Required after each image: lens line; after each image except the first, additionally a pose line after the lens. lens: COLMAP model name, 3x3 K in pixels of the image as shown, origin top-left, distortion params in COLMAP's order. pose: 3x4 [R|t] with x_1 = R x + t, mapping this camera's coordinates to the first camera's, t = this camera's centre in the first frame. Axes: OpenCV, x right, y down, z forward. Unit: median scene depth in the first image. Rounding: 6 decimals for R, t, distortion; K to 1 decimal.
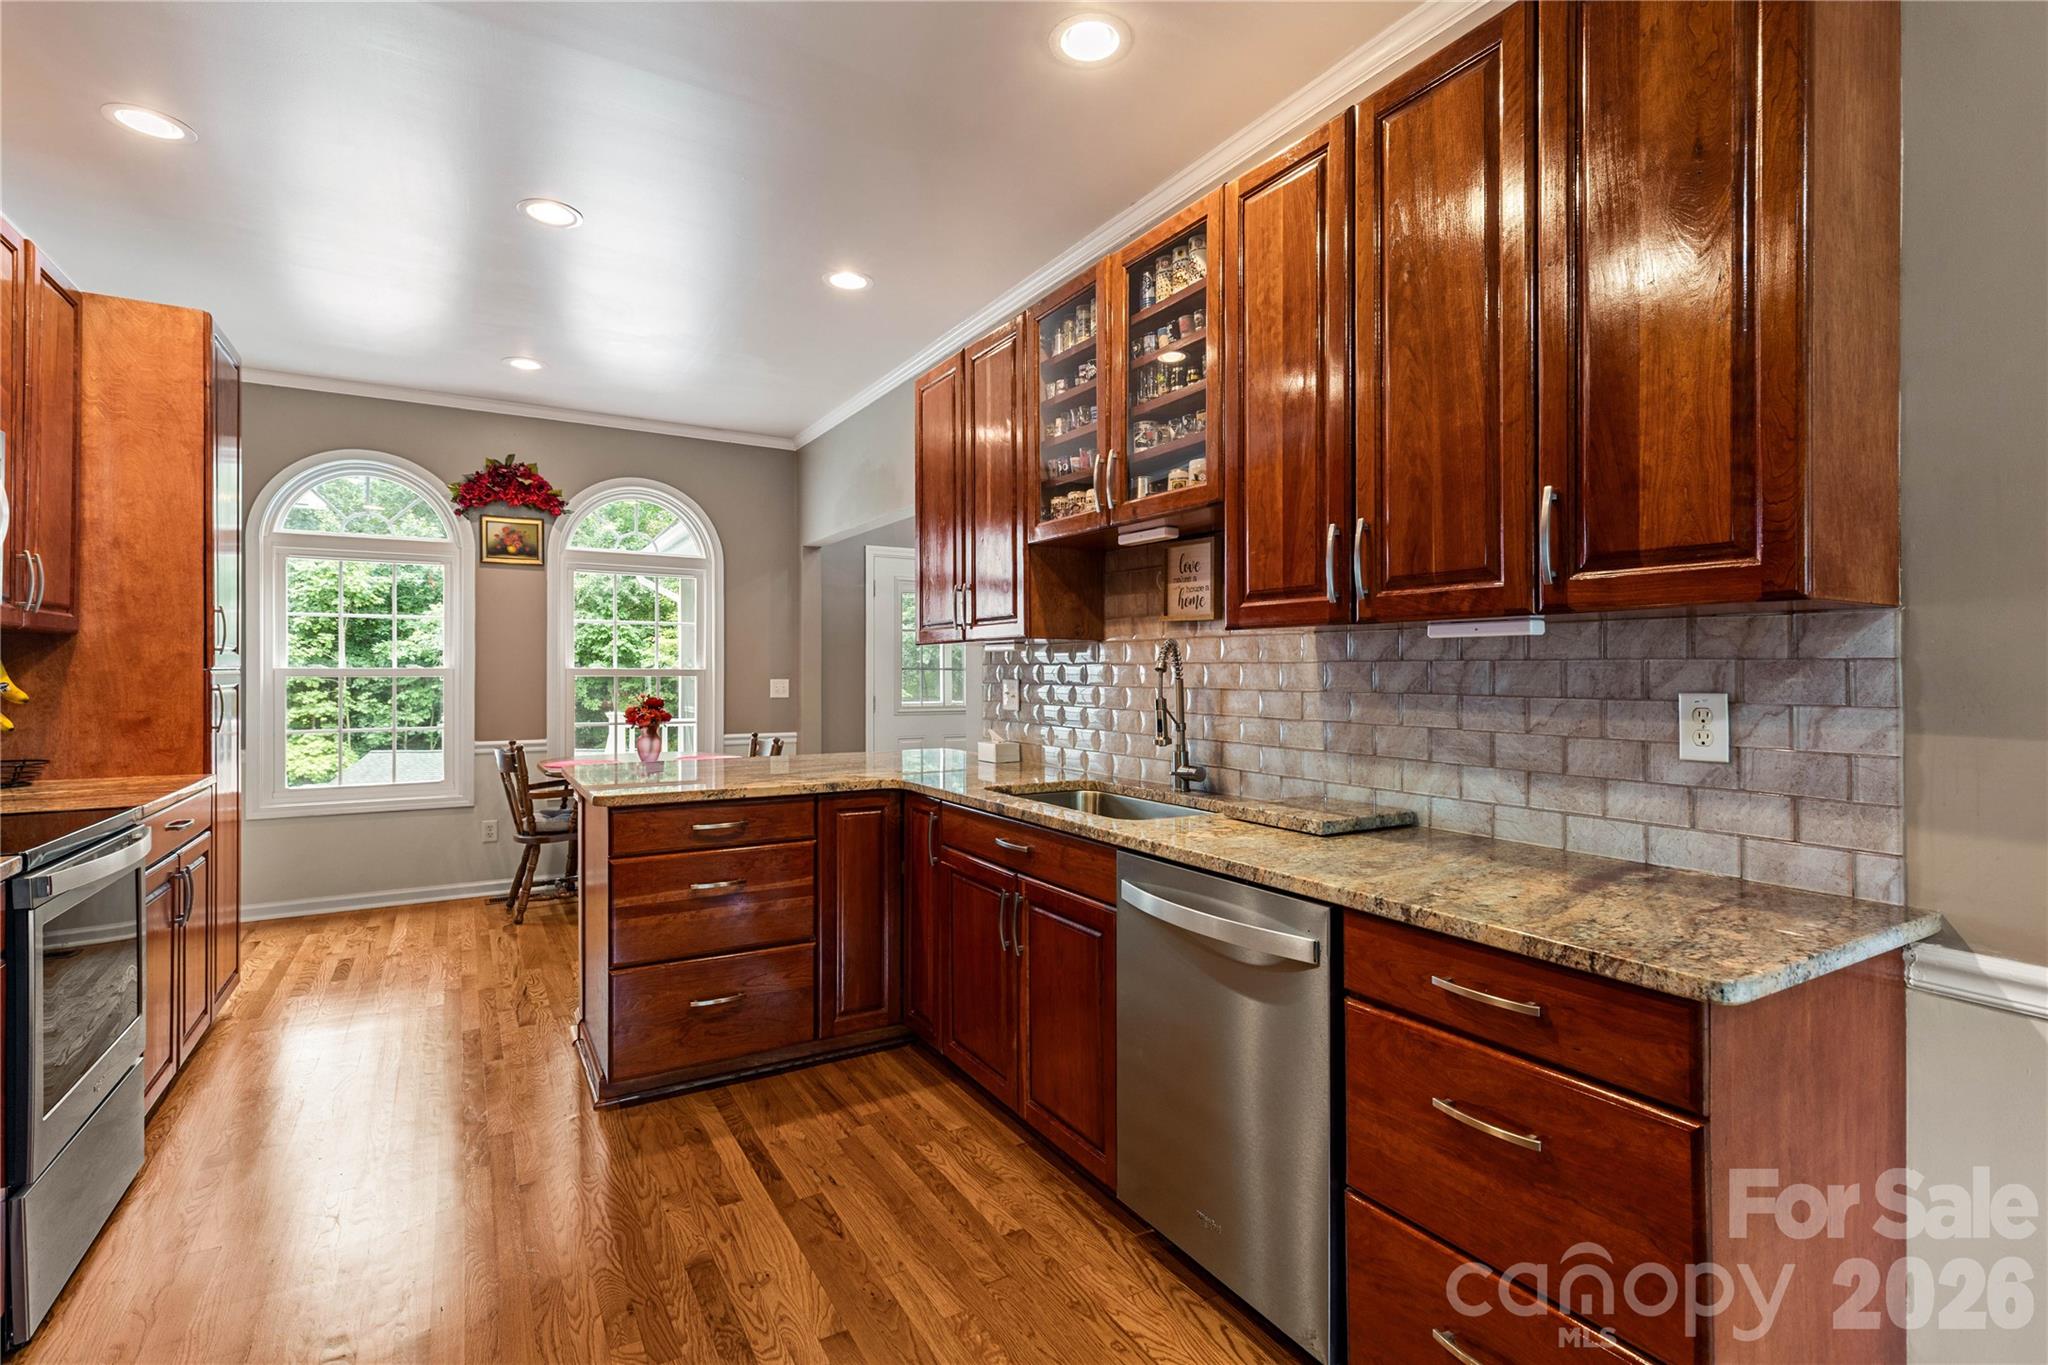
lens RADIAL K [[945.4, 0, 1017.8], [0, 945.4, 673.6], [0, 0, 1]] dist [0.001966, -0.000154]
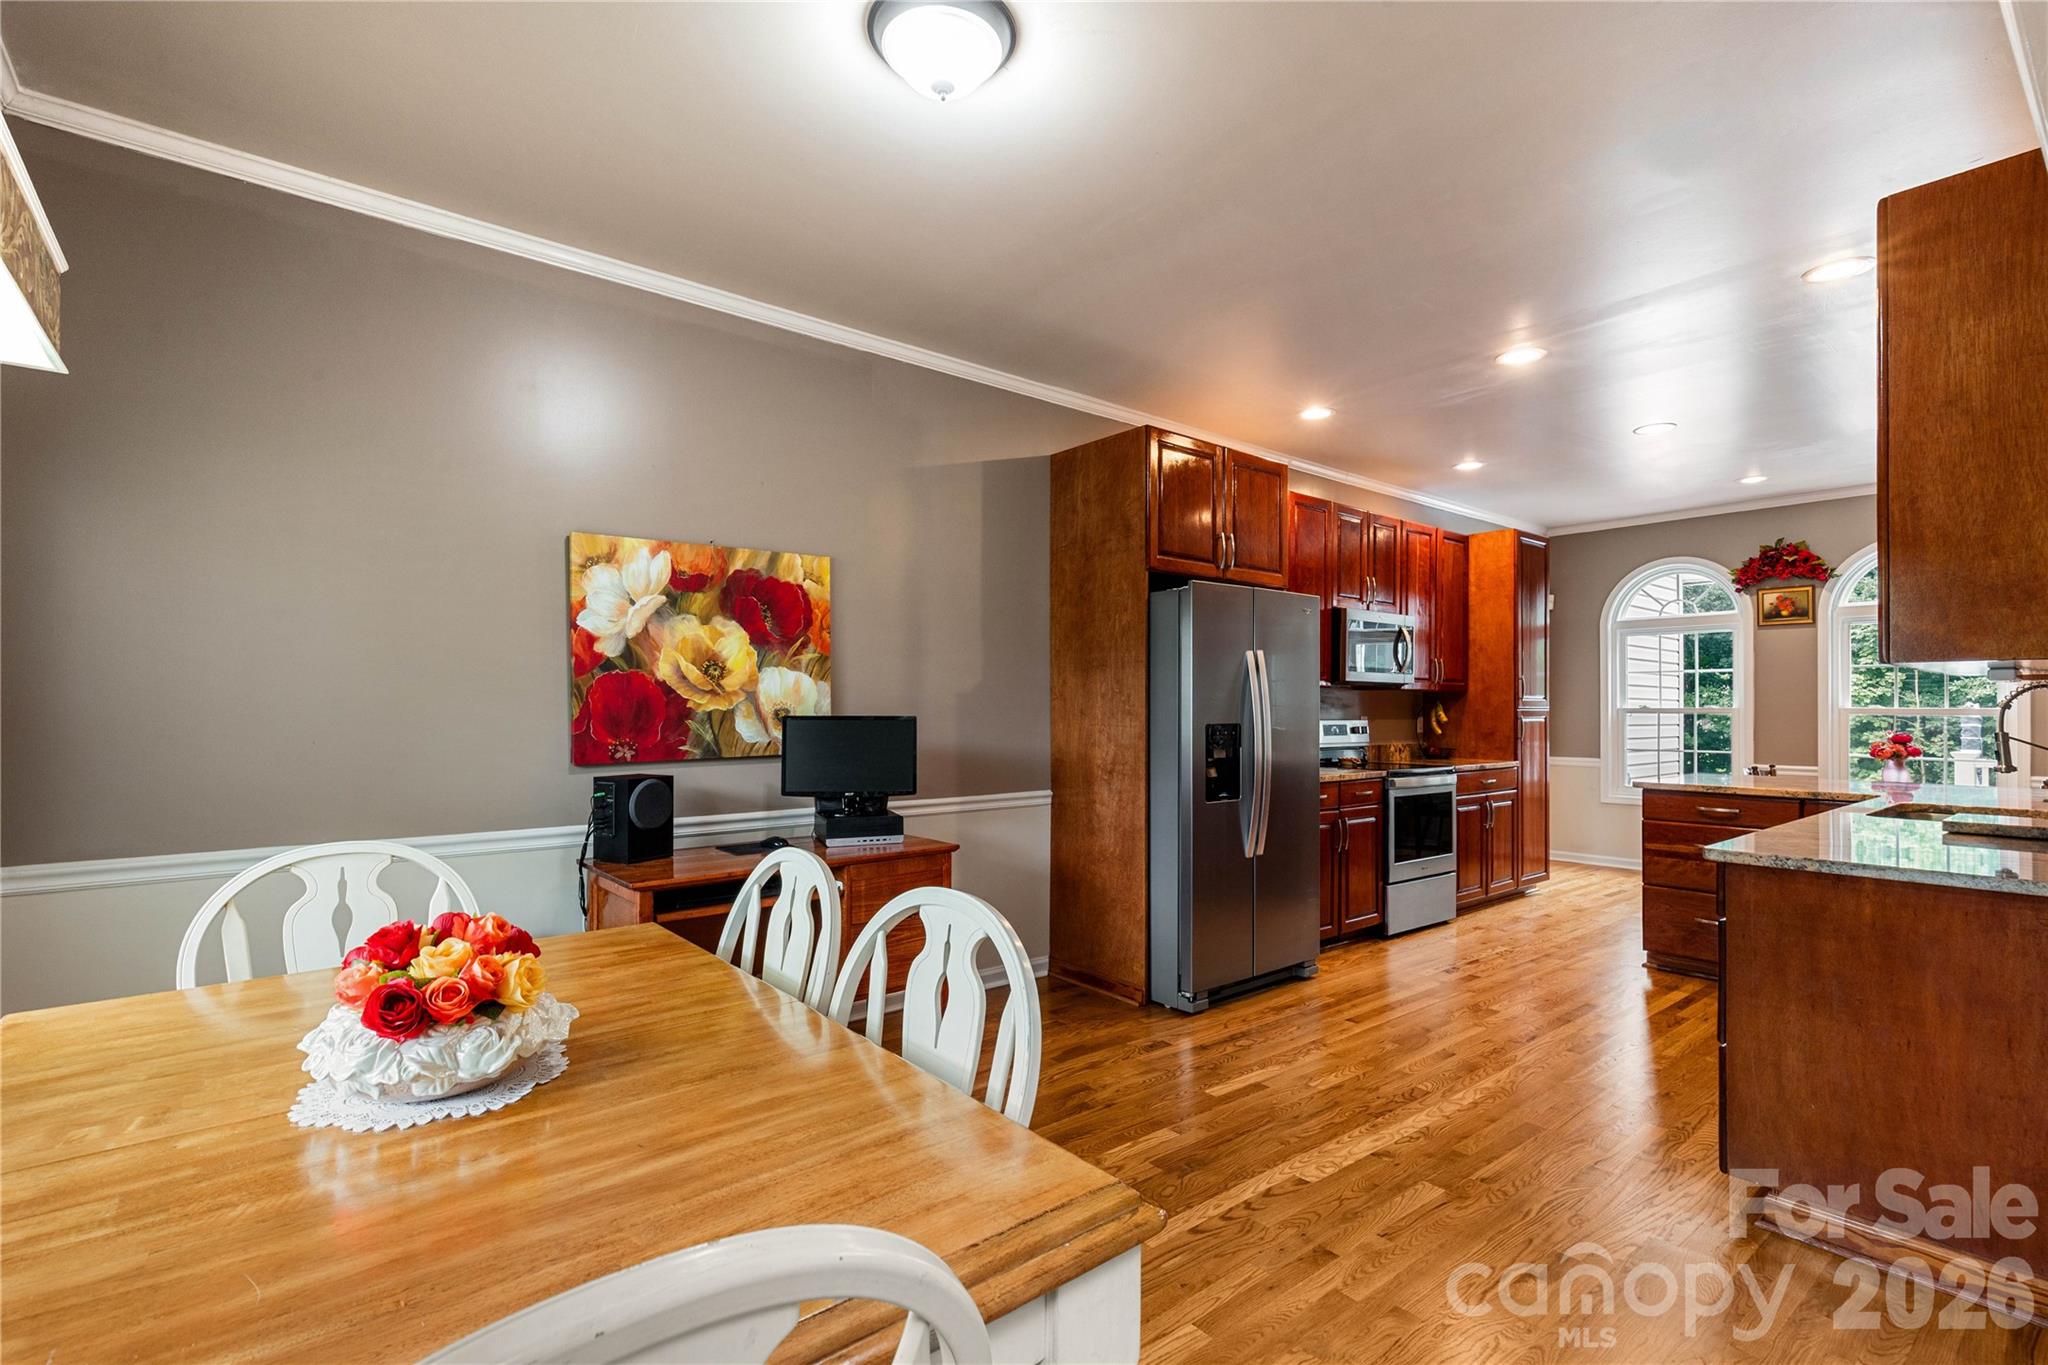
lens RADIAL K [[933.5, 0, 1016.9], [0, 933.5, 700.6], [0, 0, 1]] dist [0.003543, 0.000139]
pose [[0.141720, -0.008774, -0.989868, 0.952463], [-0.005072, 0.999941, -0.009589, 0.003172], [0.989894, 0.006380, 0.141667, -0.318513]]
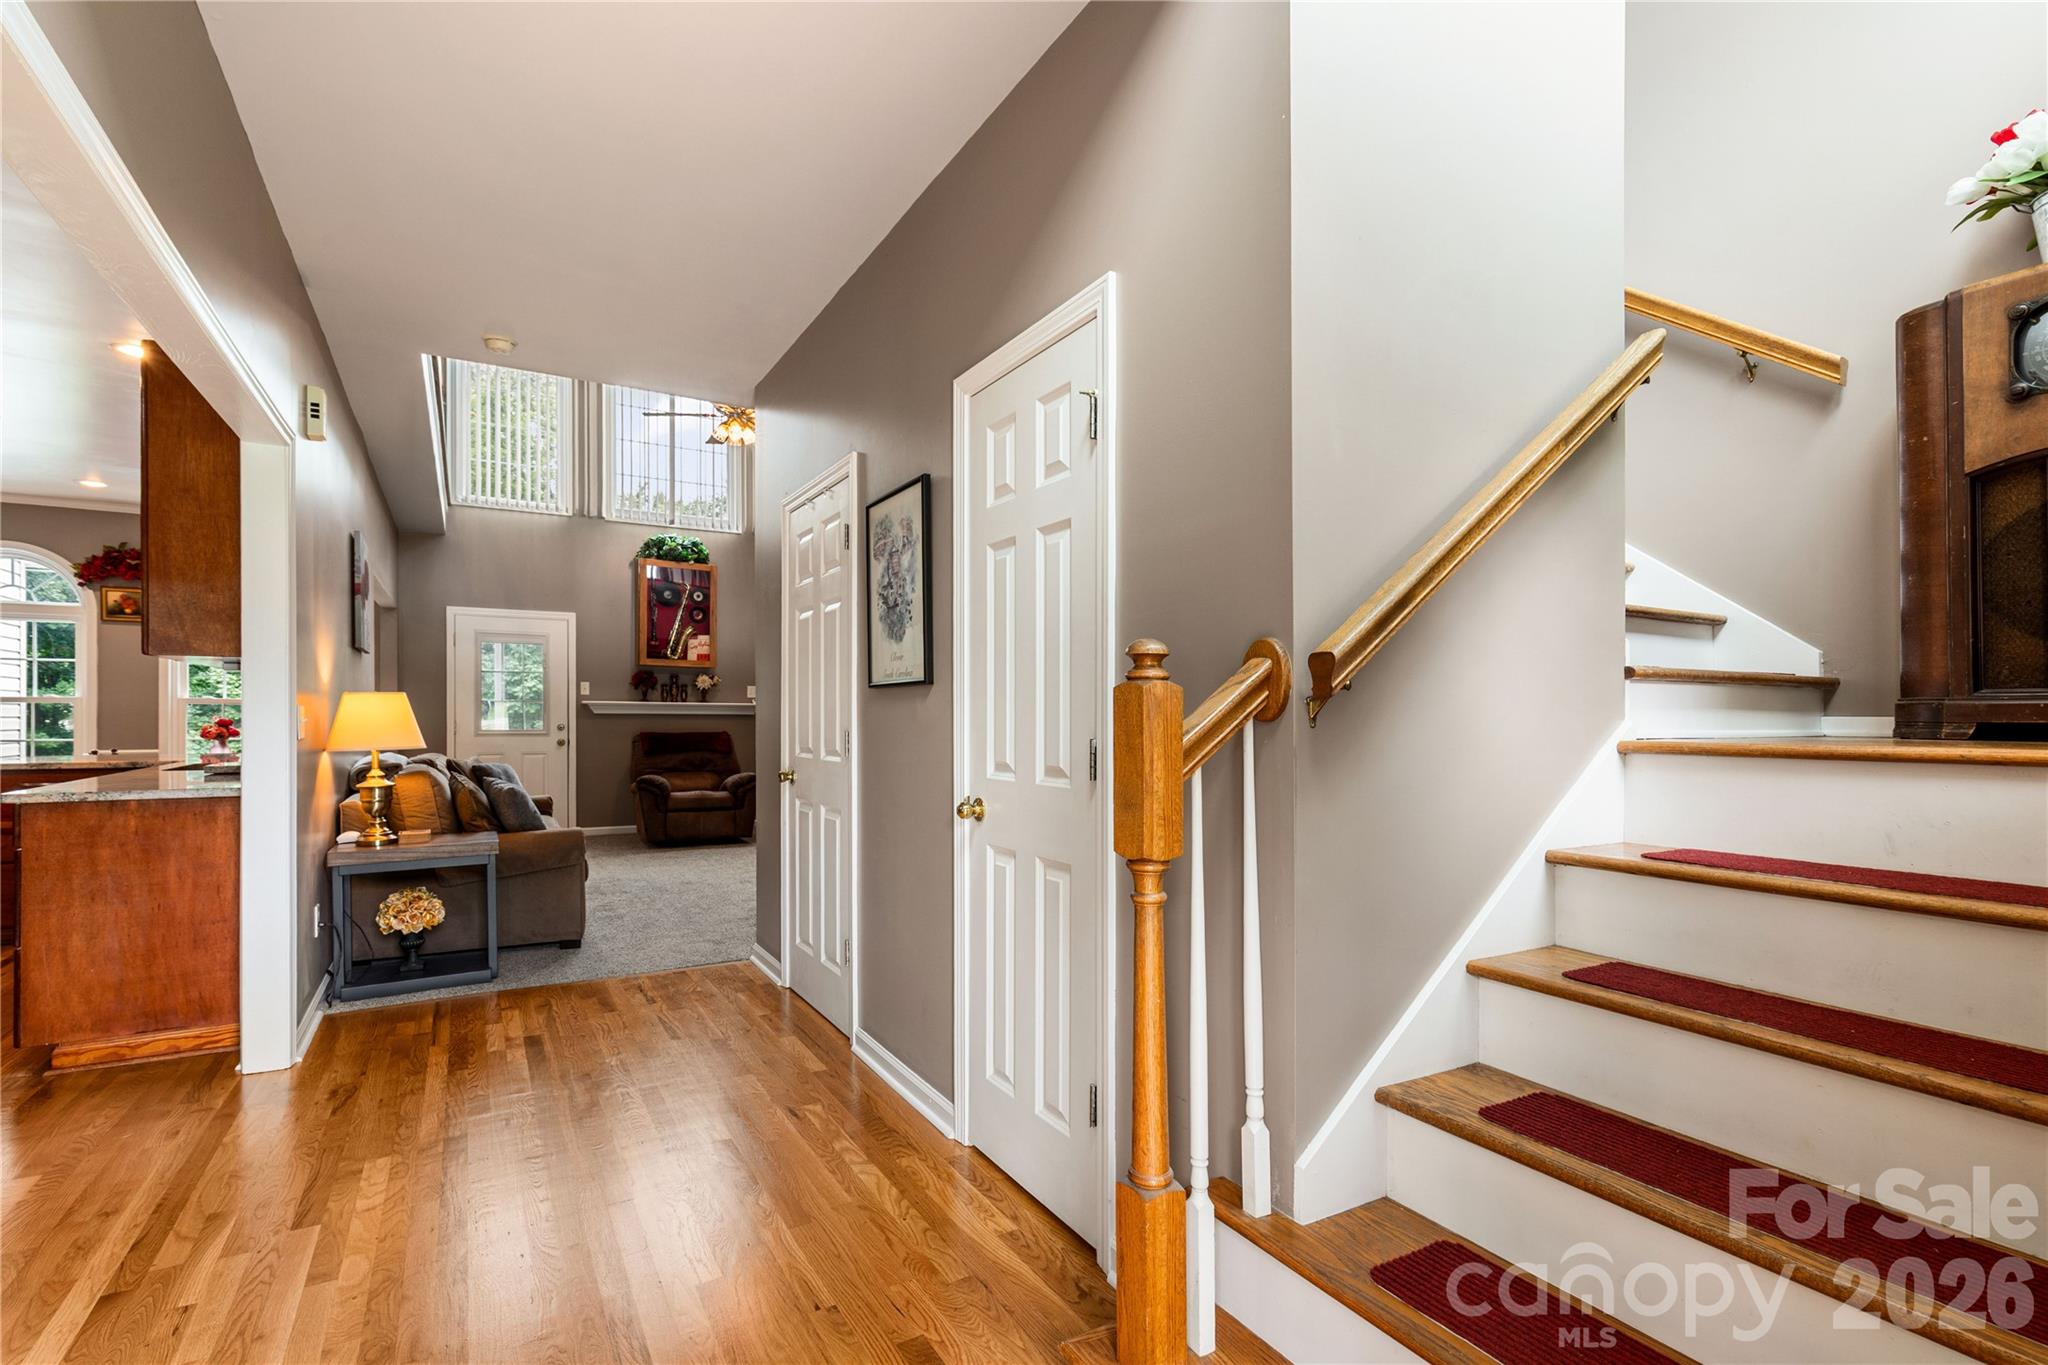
lens RADIAL K [[944.8, 0, 1019.1], [0, 944.8, 717.7], [0, 0, 1]] dist [0.003201, 0.000340]
pose [[0.999922, 0.004139, -0.011761, 1.350144], [-0.004144, 0.999991, -0.000437, 0.033290], [0.011759, 0.000486, 0.999931, -0.629919]]
